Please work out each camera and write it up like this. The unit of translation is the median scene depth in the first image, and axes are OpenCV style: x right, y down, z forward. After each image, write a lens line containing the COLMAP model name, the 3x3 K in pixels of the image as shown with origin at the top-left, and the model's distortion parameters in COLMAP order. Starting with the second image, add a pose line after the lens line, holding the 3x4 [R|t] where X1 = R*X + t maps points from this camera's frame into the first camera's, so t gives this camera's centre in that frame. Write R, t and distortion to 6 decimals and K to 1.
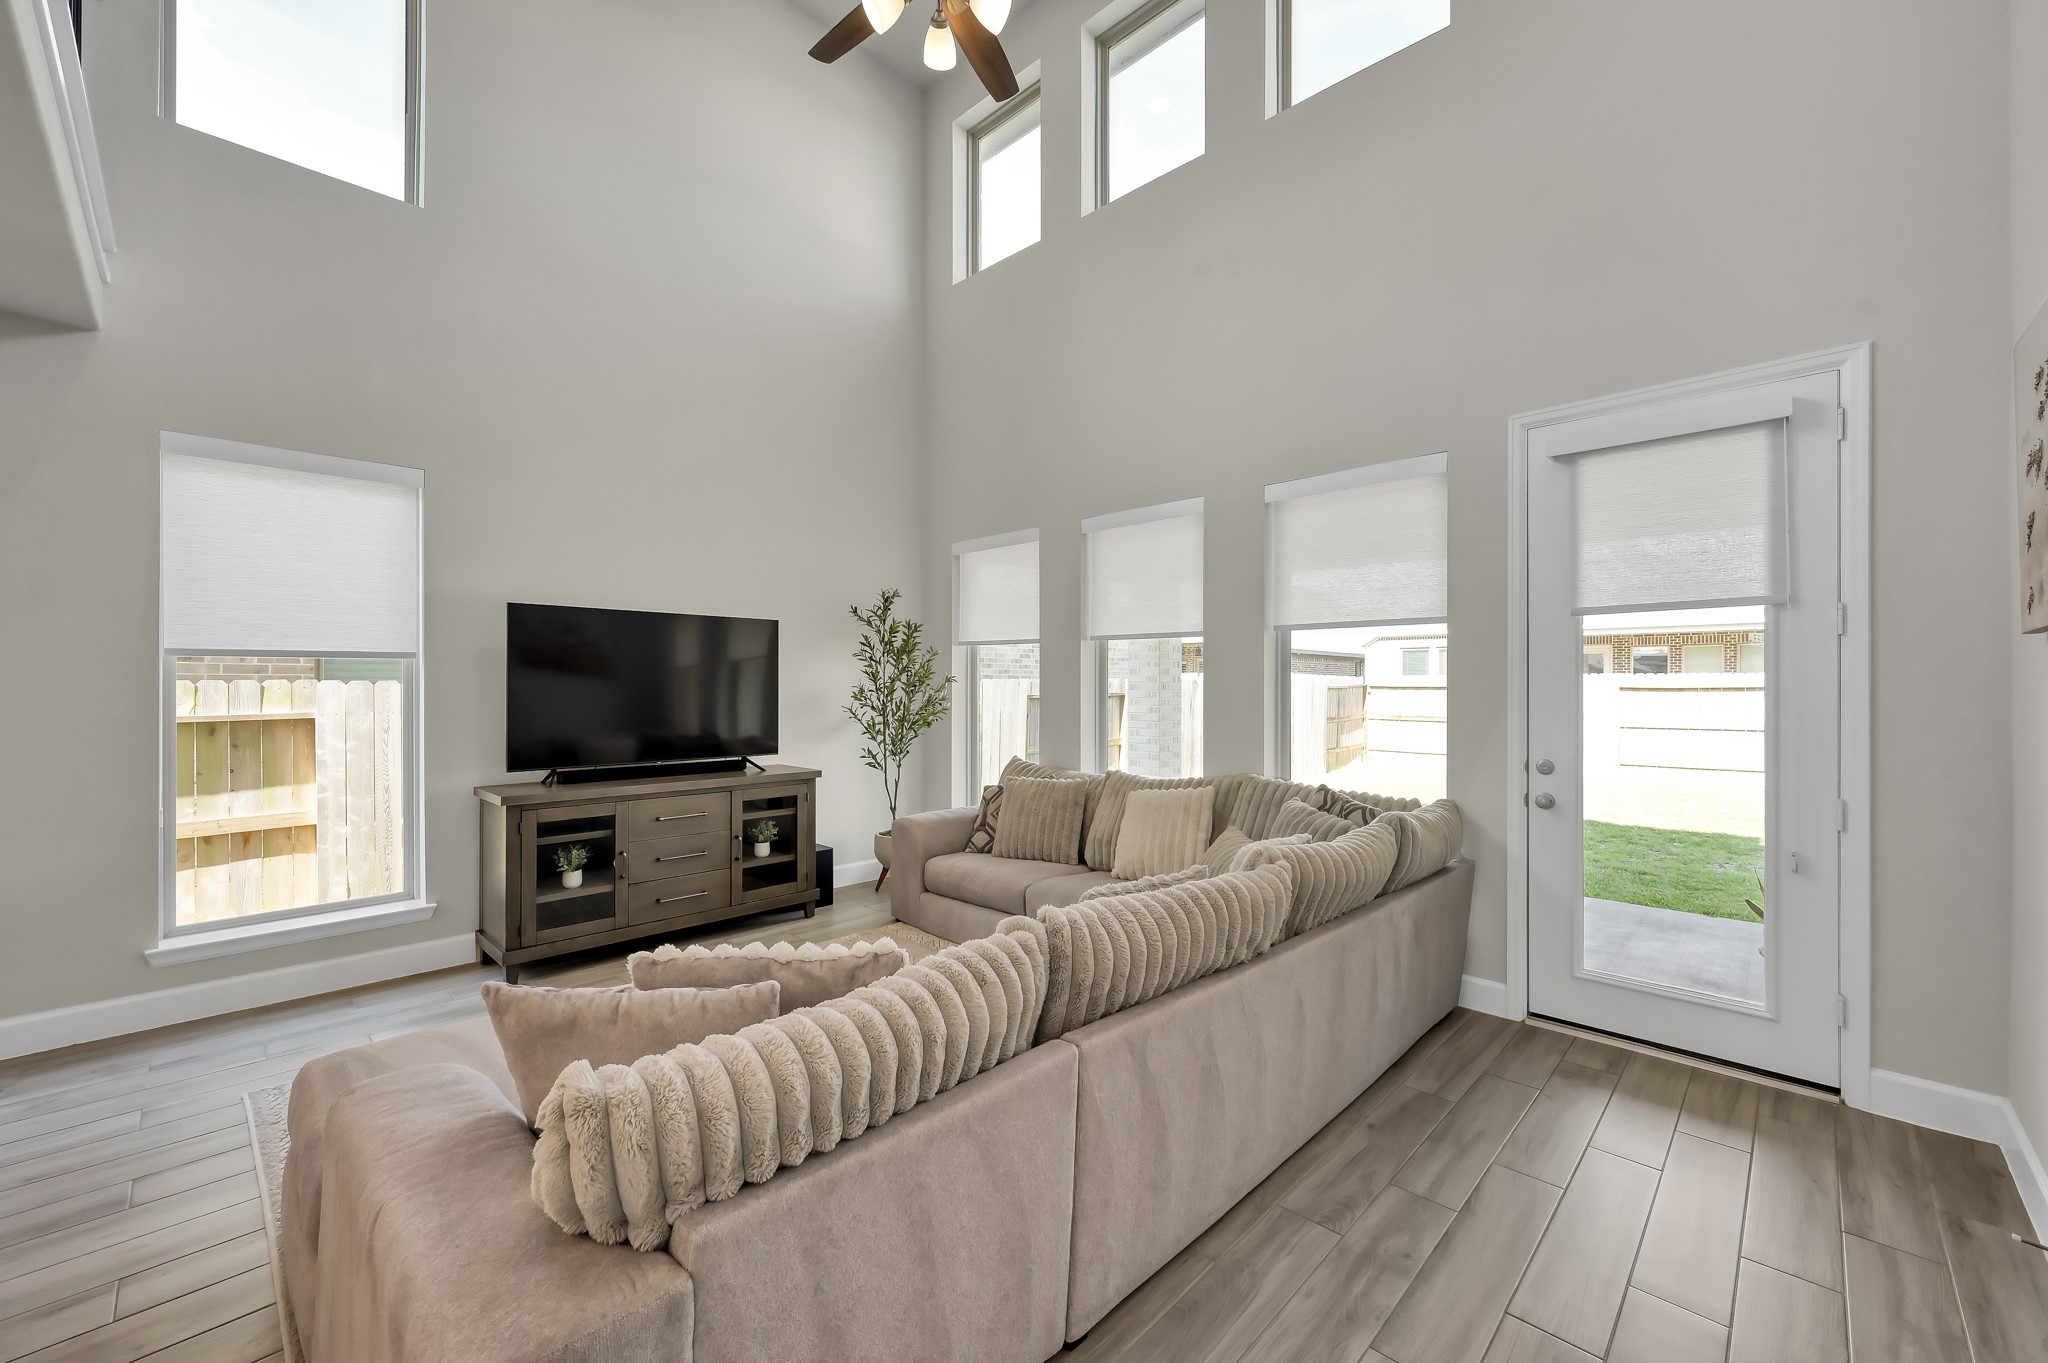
lens RADIAL K [[819.4, 0, 1025.0], [0, 819.4, 689.0], [0, 0, 1]] dist [0.007333, 0.000297]
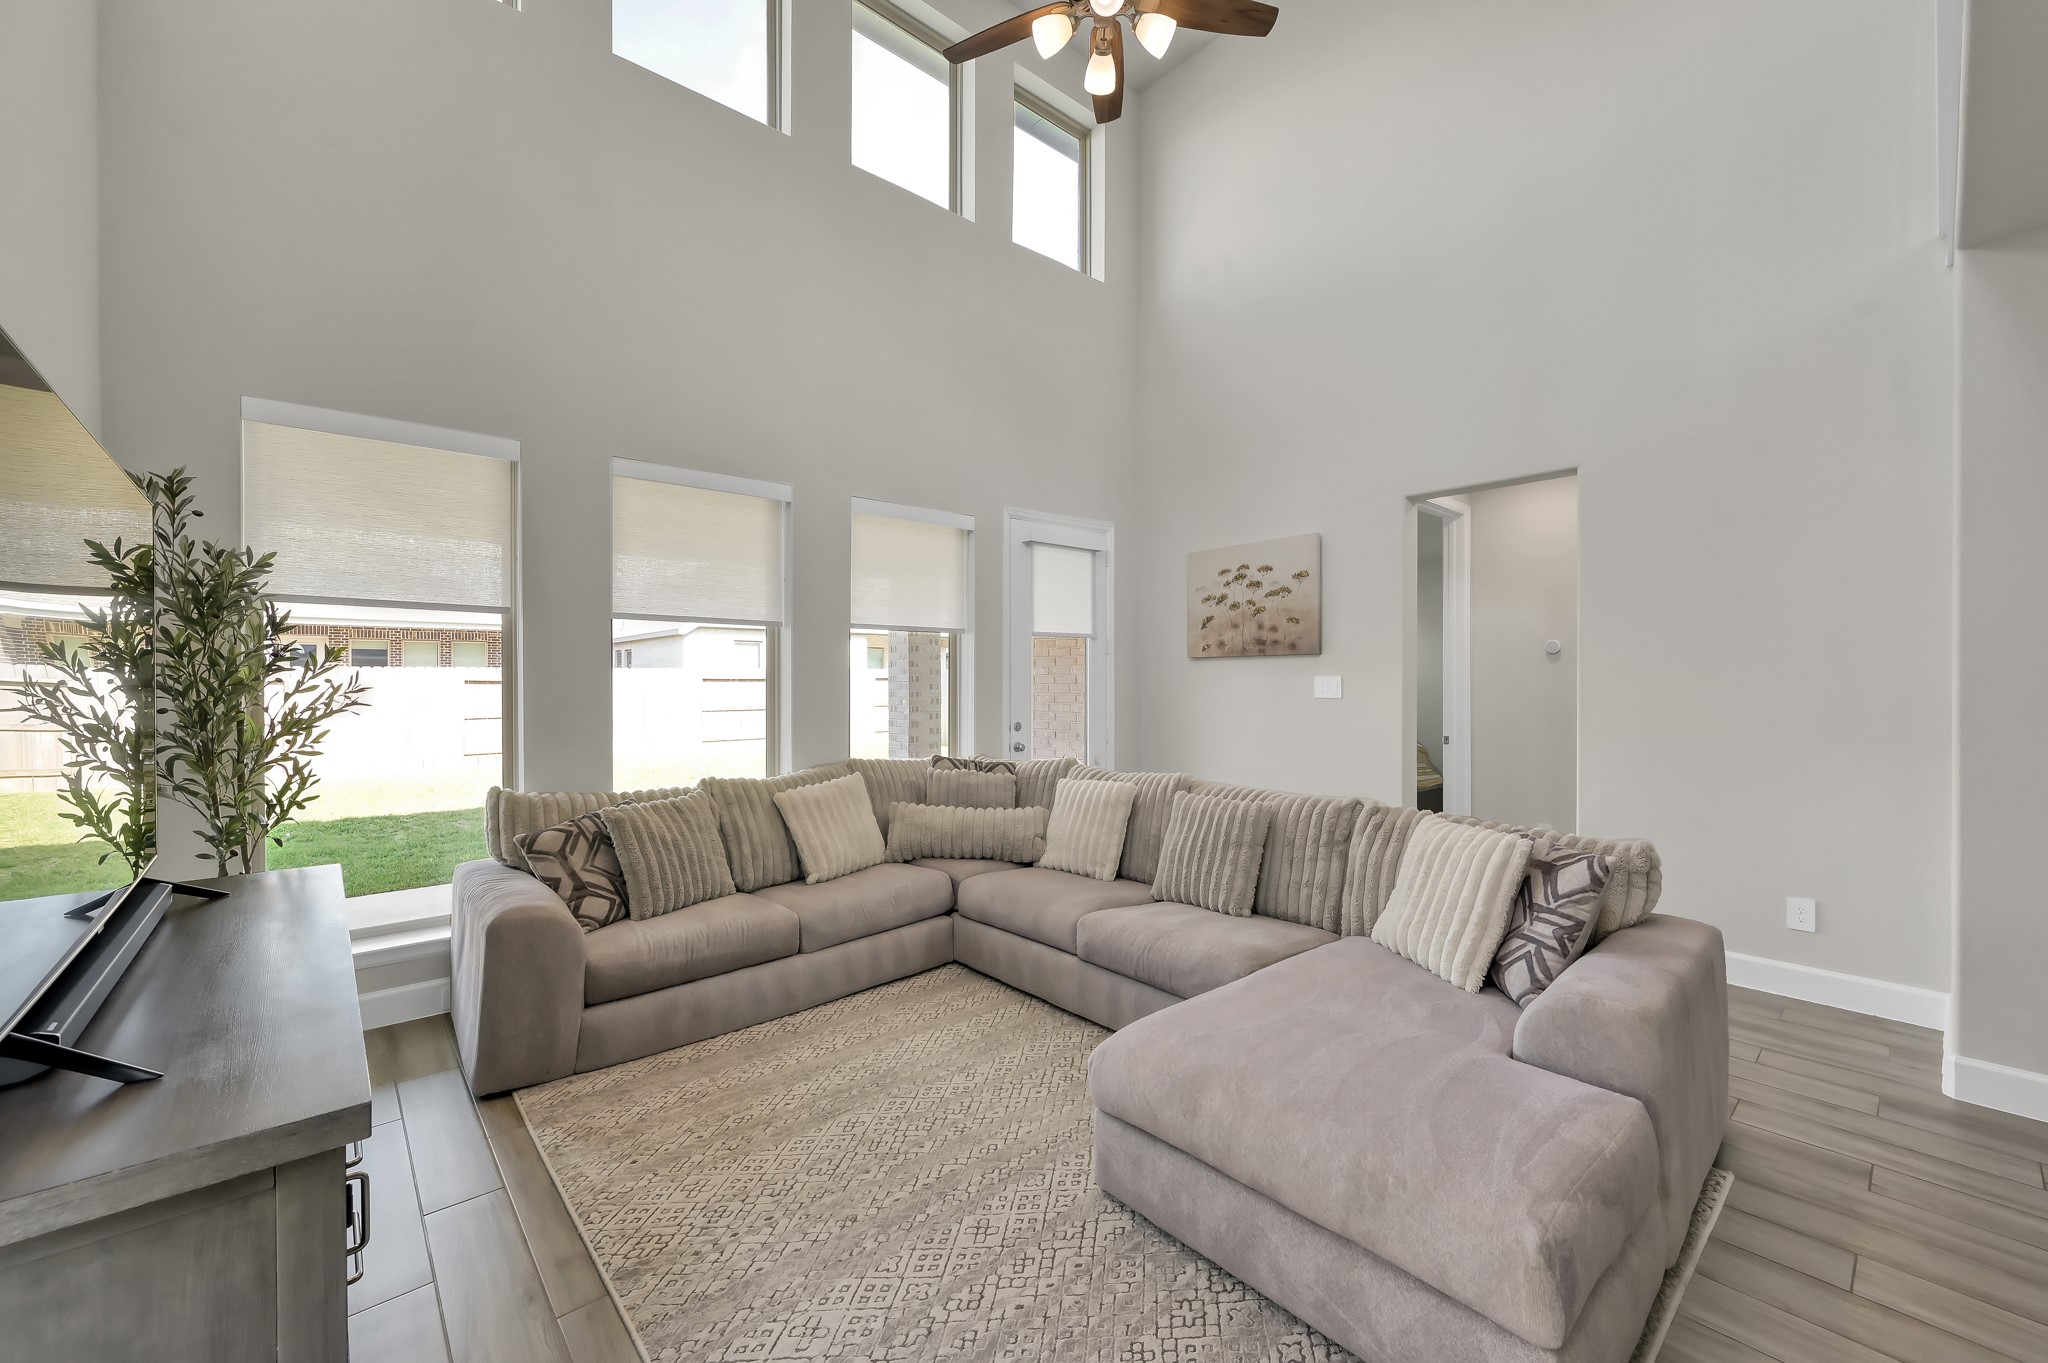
lens RADIAL K [[819.4, 0, 1025.6], [0, 819.4, 679.6], [0, 0, 1]] dist [0.007333, 0.000297]
pose [[0.077936, -0.001654, 0.996957, -0.739187], [0.006409, 0.999979, 0.001158, -0.000916], [-0.996938, 0.006300, 0.077945, 0.636836]]
